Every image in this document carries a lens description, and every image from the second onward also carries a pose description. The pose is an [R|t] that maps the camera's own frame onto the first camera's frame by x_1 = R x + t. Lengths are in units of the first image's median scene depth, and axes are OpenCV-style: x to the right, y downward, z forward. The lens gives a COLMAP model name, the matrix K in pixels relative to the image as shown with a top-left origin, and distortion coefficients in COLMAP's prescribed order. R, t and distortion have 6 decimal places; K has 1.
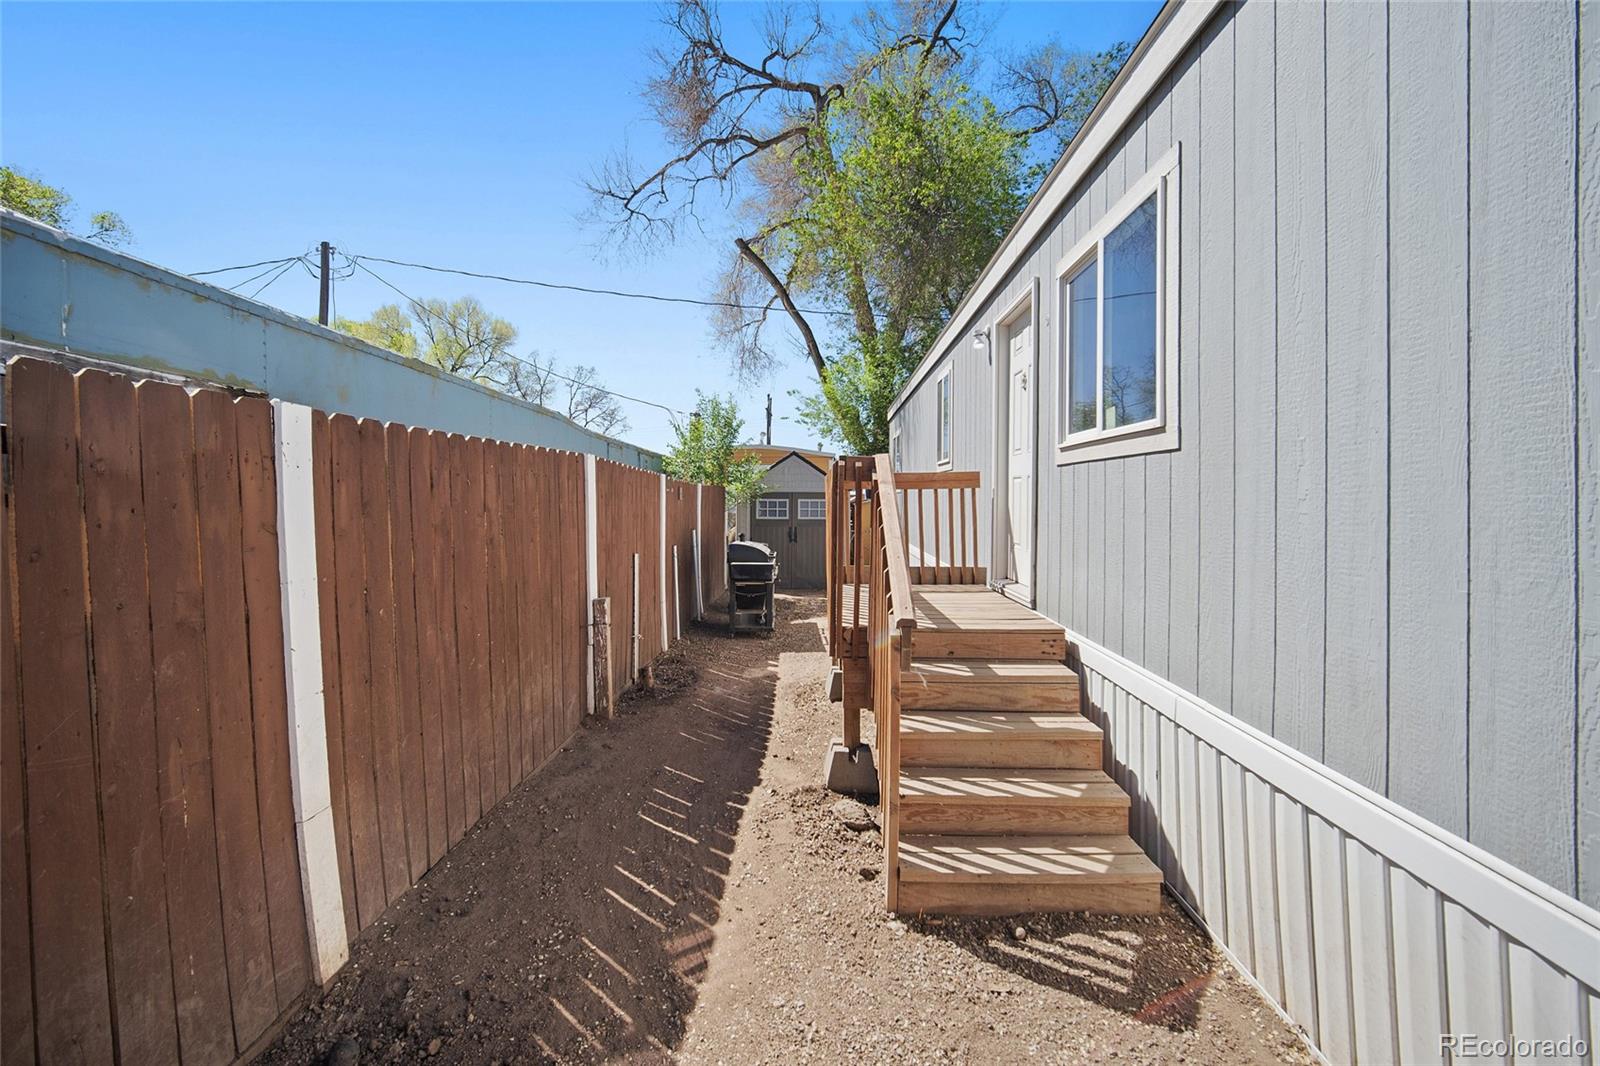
lens RADIAL K [[656.5, 0, 799.8], [0, 656.5, 495.3], [0, 0, 1]] dist [0.000192, -0.000340]
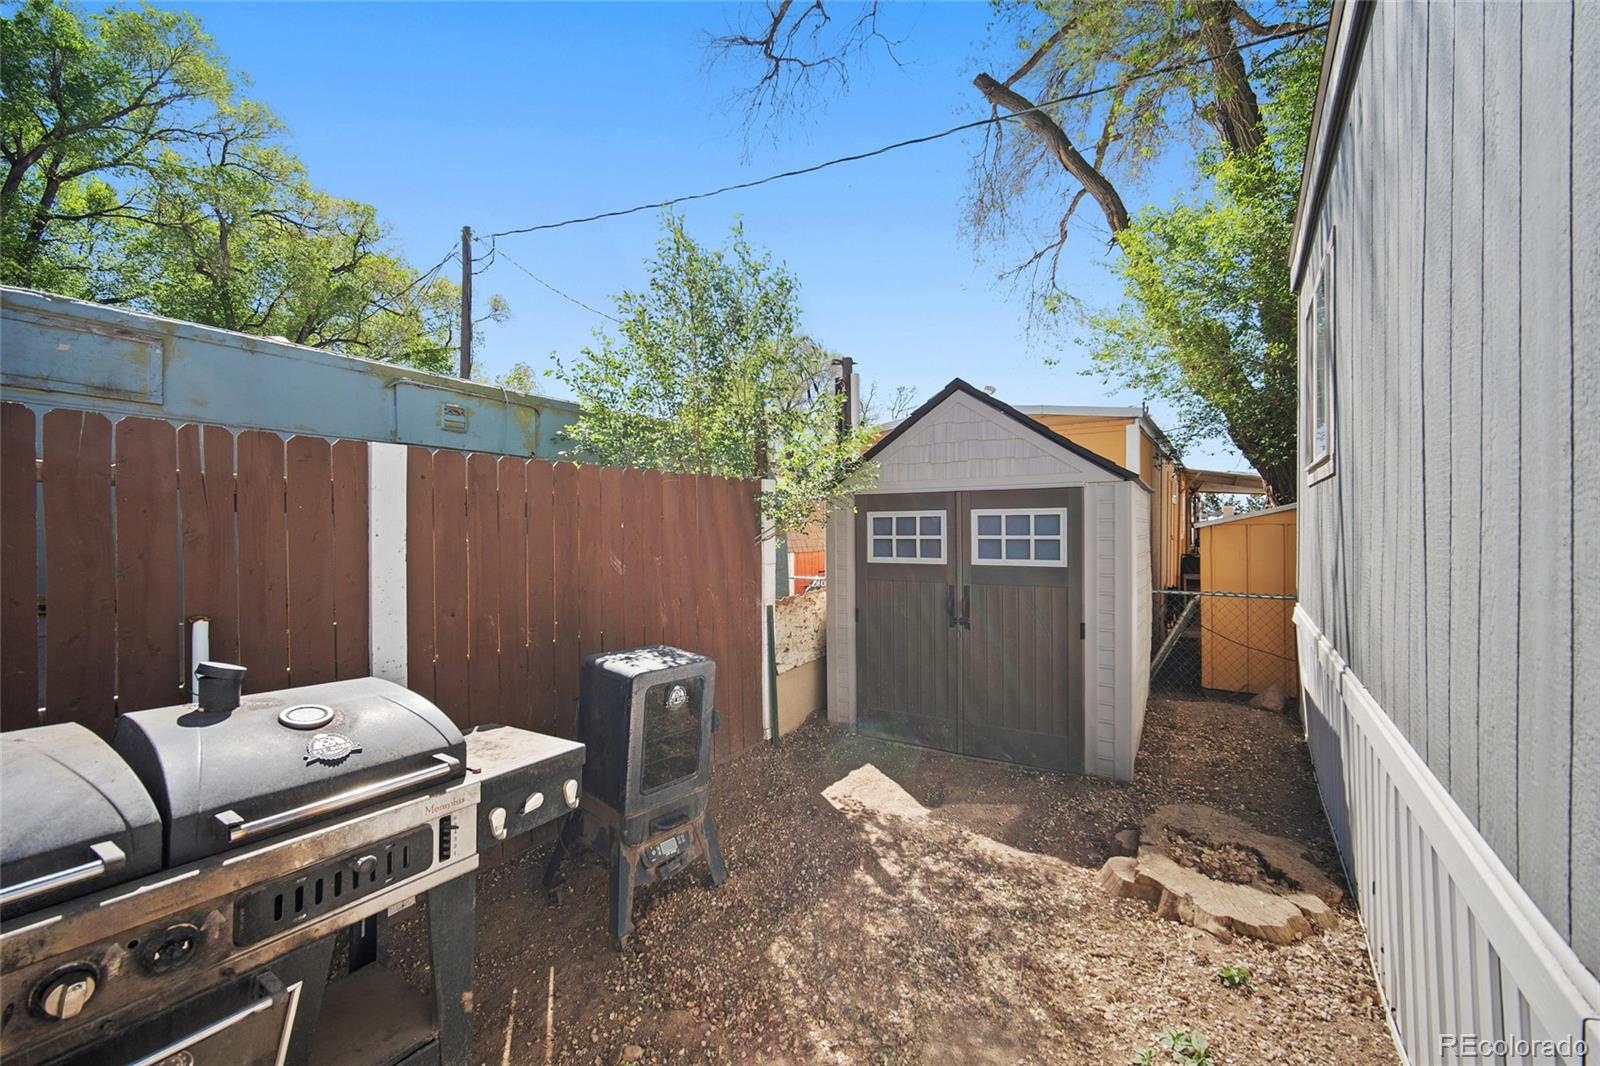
lens RADIAL K [[636.8, 0, 805.0], [0, 636.8, 532.1], [0, 0, 1]] dist [0.001124, -0.000075]
pose [[0.846236, -0.007305, -0.532758, 0.383406], [0.010381, 0.999942, 0.002778, 0.057290], [0.532707, -0.007882, 0.846263, 2.309829]]
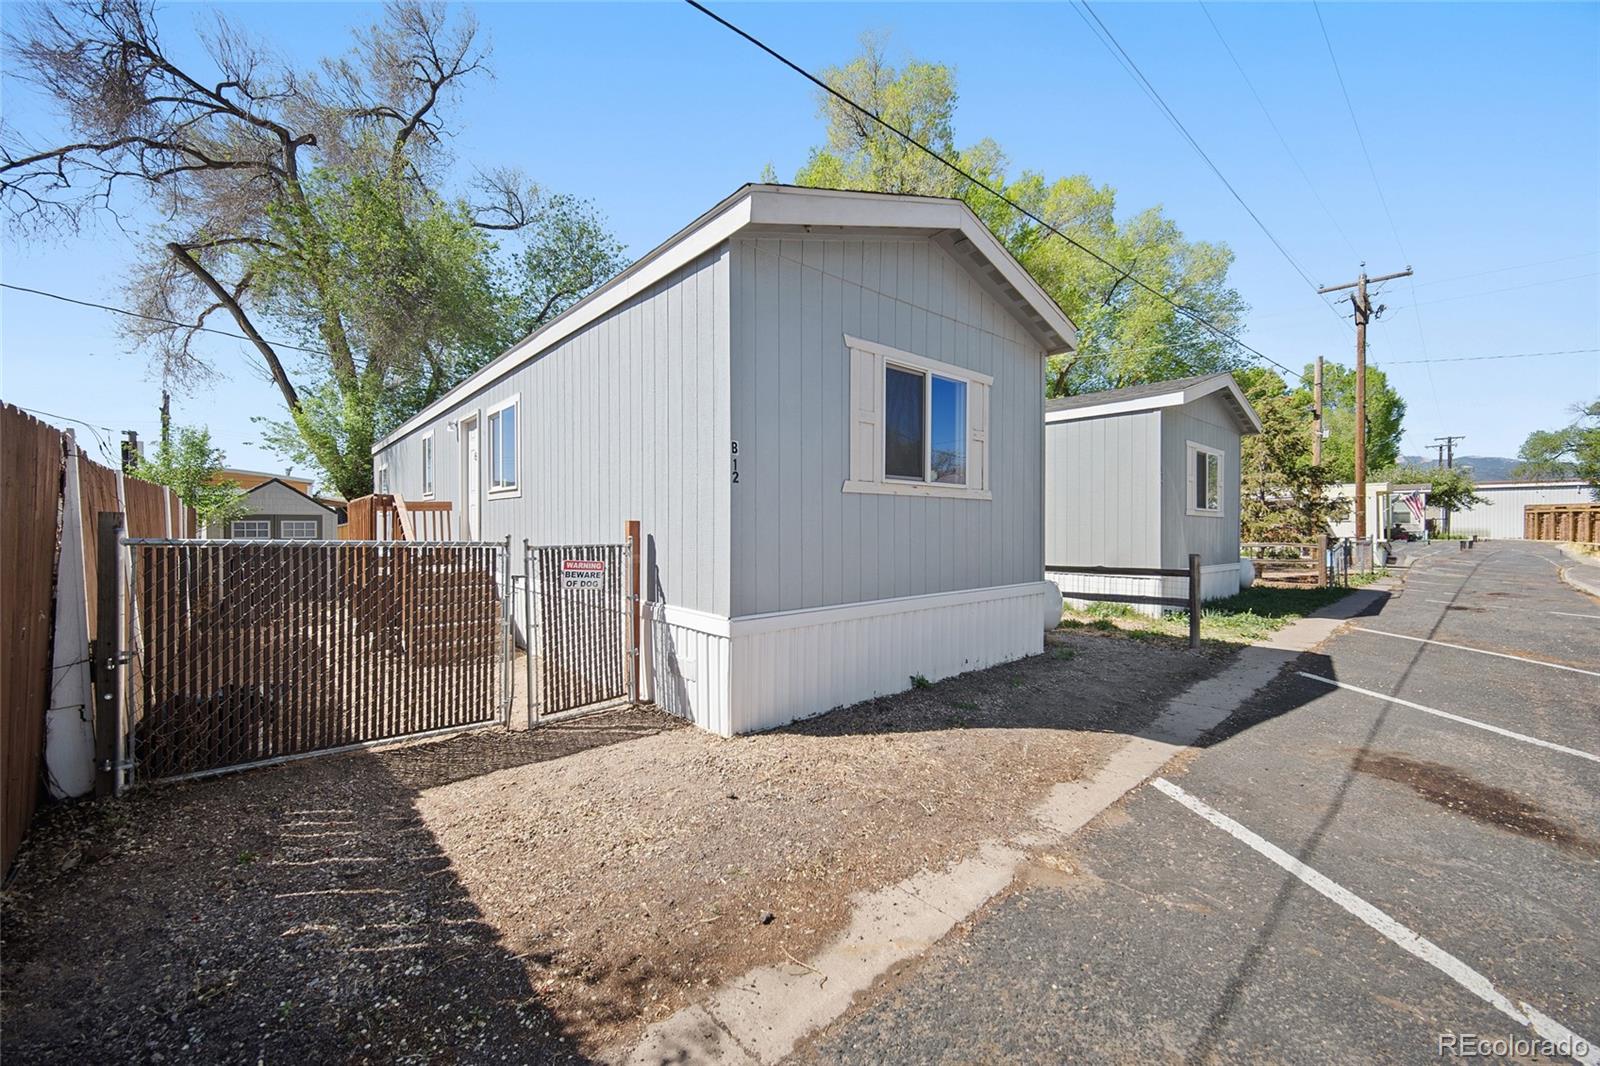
lens RADIAL K [[628.9, 0, 800.0], [0, 628.9, 529.0], [0, 0, 1]] dist [0.001034, 0.000045]
pose [[0.729108, -0.011510, 0.684302, -0.325995], [0.003218, 0.999905, 0.013389, 0.029272], [-0.684391, -0.007560, 0.729076, -1.407898]]
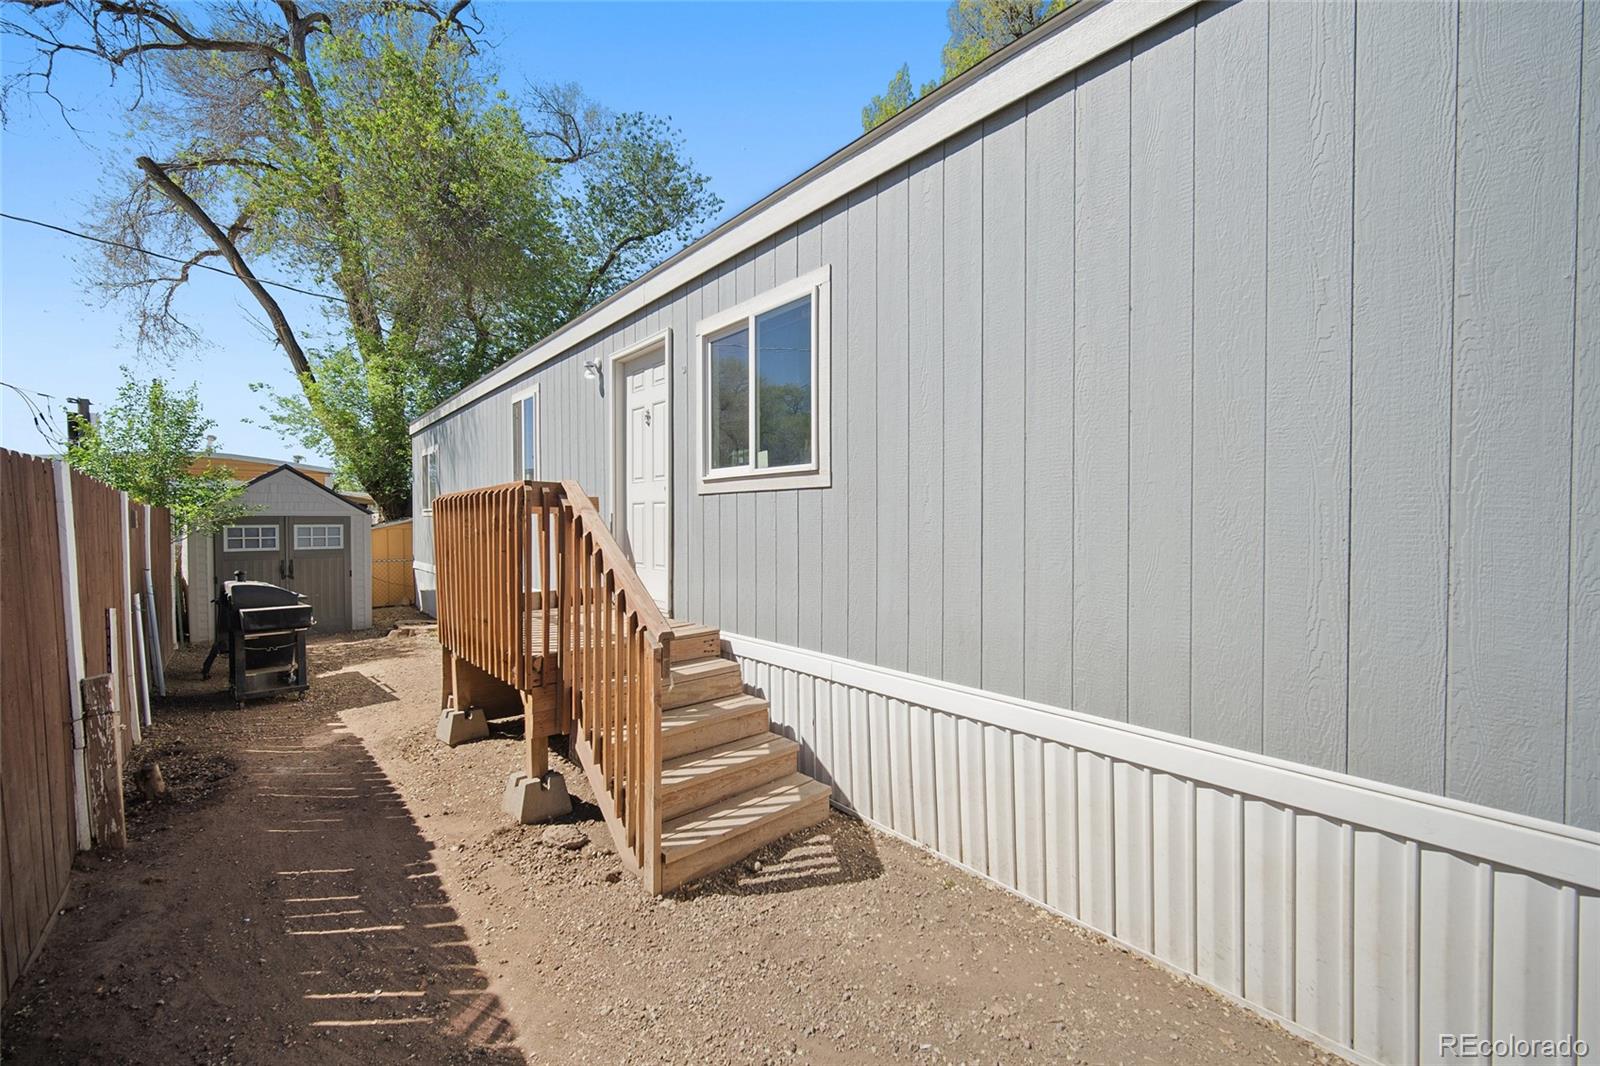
lens RADIAL K [[636.8, 0, 805.0], [0, 636.8, 532.1], [0, 0, 1]] dist [0.001124, -0.000075]
pose [[0.728250, -0.020357, 0.685009, -0.286409], [0.004608, 0.999682, 0.024810, -0.005748], [-0.685296, -0.014912, 0.728112, 0.033738]]
